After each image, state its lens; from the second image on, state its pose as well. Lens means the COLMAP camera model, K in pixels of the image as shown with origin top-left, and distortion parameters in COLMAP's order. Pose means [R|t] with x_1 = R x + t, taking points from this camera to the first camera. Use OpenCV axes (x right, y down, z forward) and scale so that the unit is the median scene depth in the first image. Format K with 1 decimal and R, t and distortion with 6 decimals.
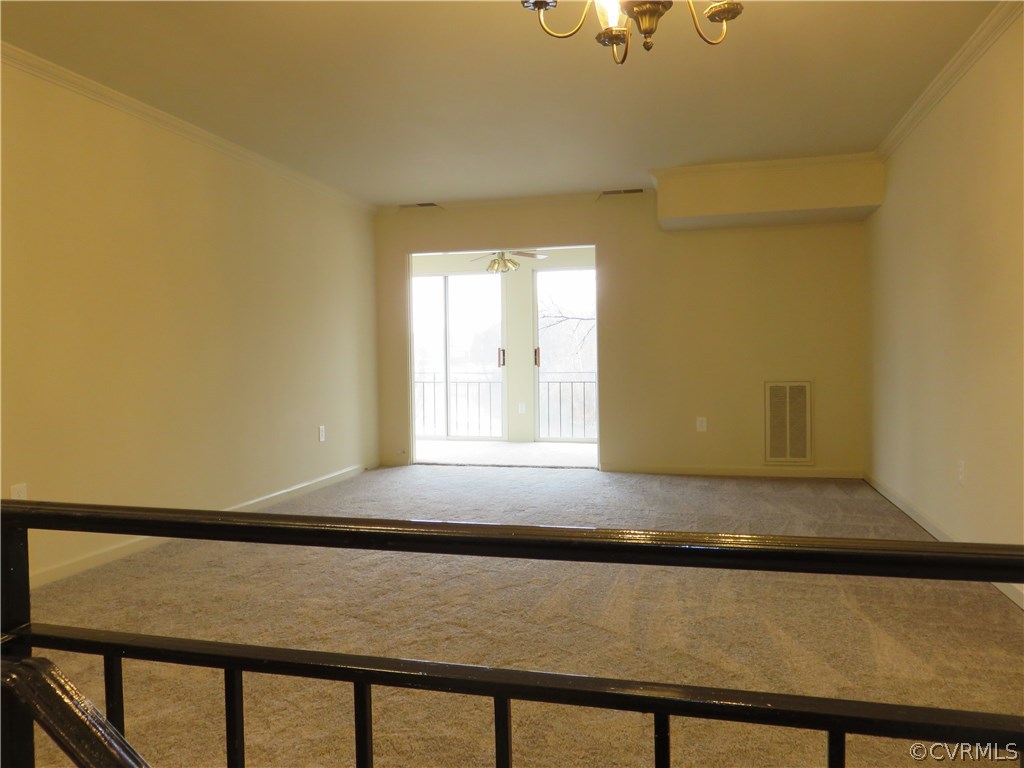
lens RADIAL K [[768.5, 0, 510.8], [0, 768.5, 379.3], [0, 0, 1]] dist [-0.008150, 0.002122]
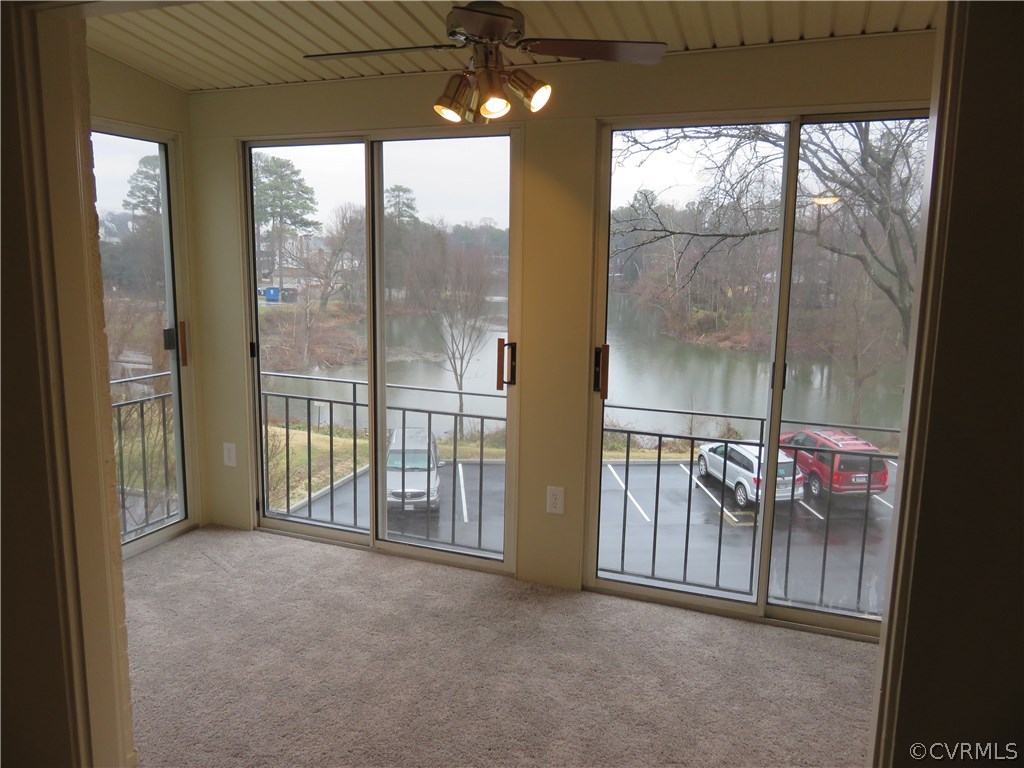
lens RADIAL K [[768.5, 0, 510.8], [0, 768.5, 379.3], [0, 0, 1]] dist [-0.008150, 0.002122]
pose [[0.992921, 0.045646, -0.109652, 0.044305], [-0.030797, 0.990572, 0.133485, -0.099366], [0.114711, -0.129163, 0.984966, 0.875330]]
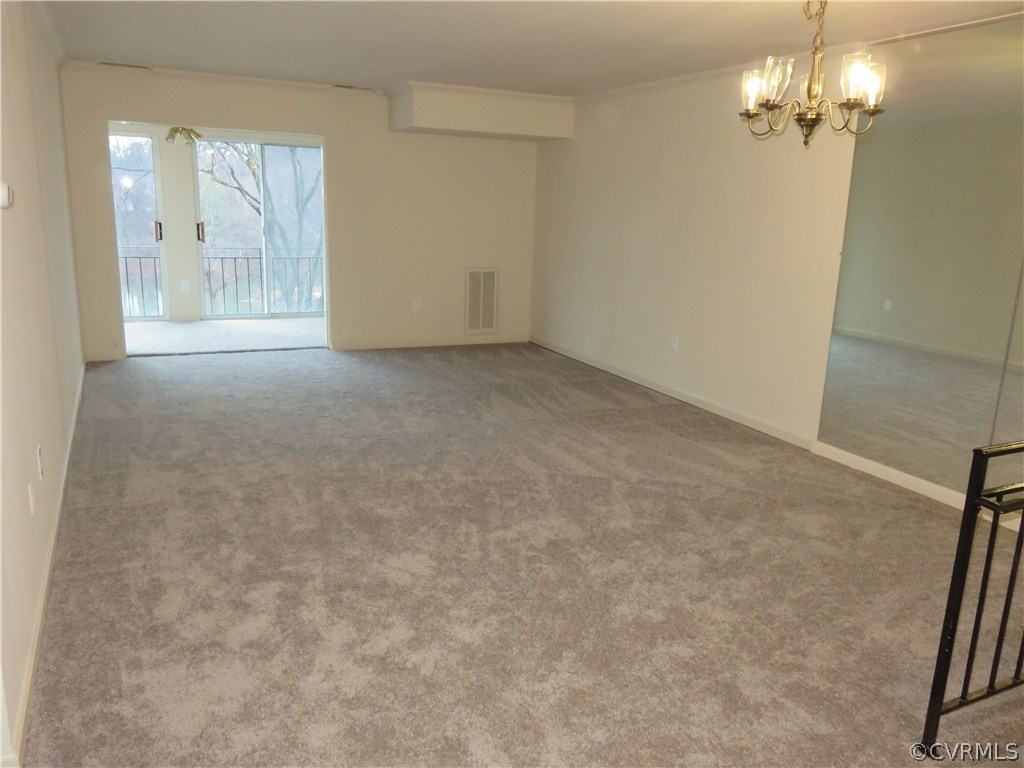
lens RADIAL K [[768.5, 0, 510.8], [0, 768.5, 379.3], [0, 0, 1]] dist [-0.008150, 0.002122]
pose [[0.759430, -0.105964, 0.641901, -0.421159], [-0.028652, 0.980242, 0.195715, -0.065071], [-0.649957, -0.167024, 0.741390, 0.015147]]
